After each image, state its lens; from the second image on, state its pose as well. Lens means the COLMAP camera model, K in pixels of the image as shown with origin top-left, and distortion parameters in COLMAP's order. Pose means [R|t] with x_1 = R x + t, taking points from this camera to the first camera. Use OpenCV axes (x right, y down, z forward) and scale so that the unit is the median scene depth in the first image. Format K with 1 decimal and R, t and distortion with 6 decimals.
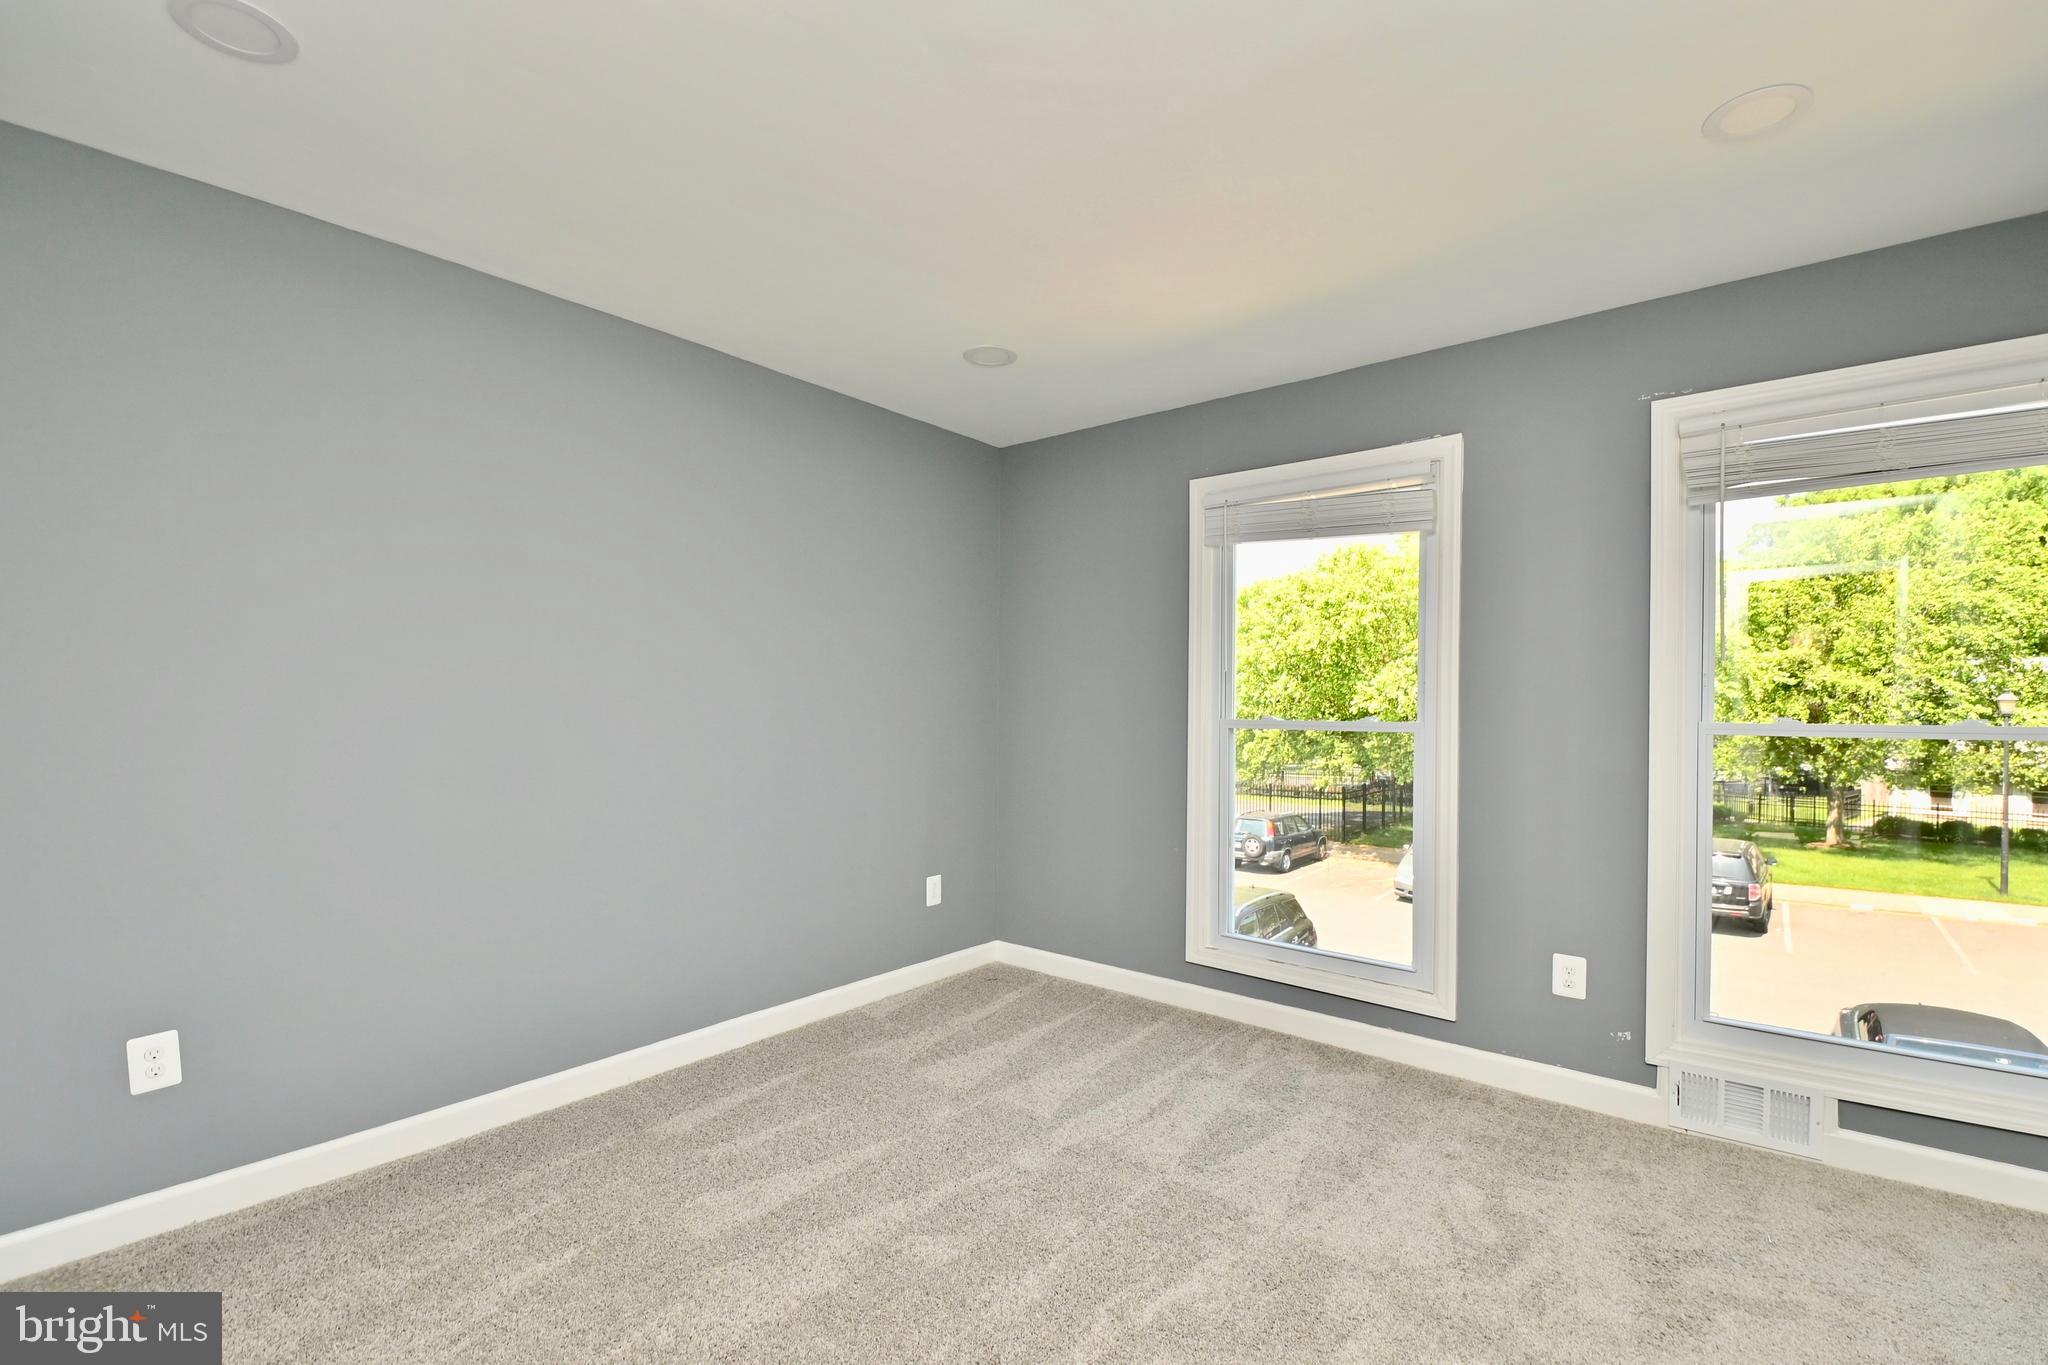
lens RADIAL K [[905.7, 0, 1048.7], [0, 905.7, 709.7], [0, 0, 1]] dist [0.019193, -0.025503]
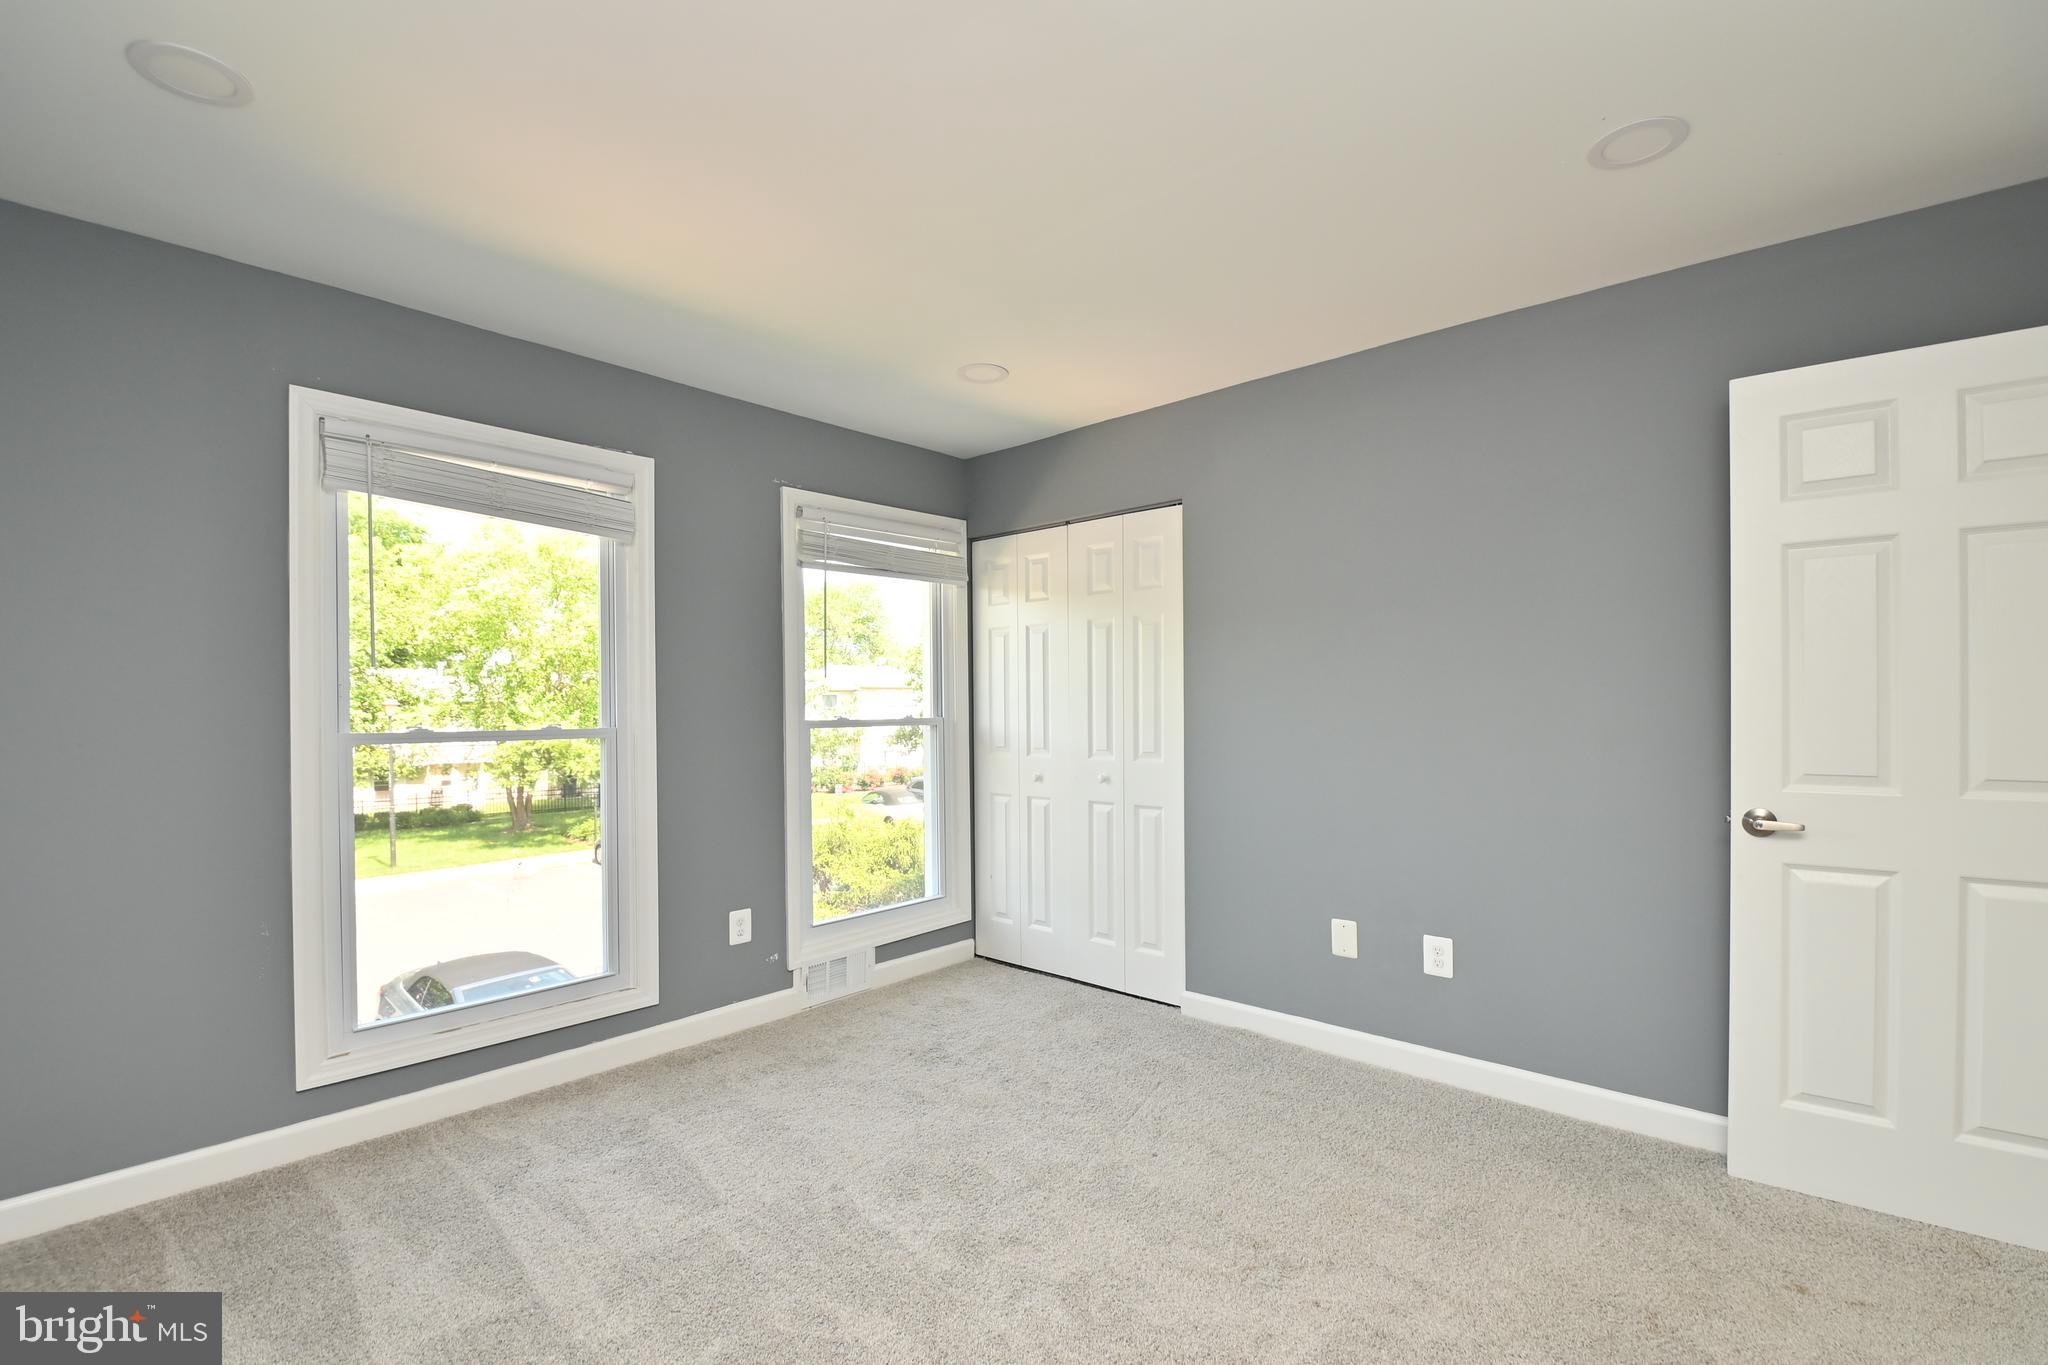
lens RADIAL K [[905.7, 0, 1048.7], [0, 905.7, 709.7], [0, 0, 1]] dist [0.019193, -0.025503]
pose [[0.031623, -0.008517, 0.999464, -0.611896], [0.013550, 0.999875, 0.008092, -0.007982], [-0.999408, 0.013287, 0.031734, 0.499808]]
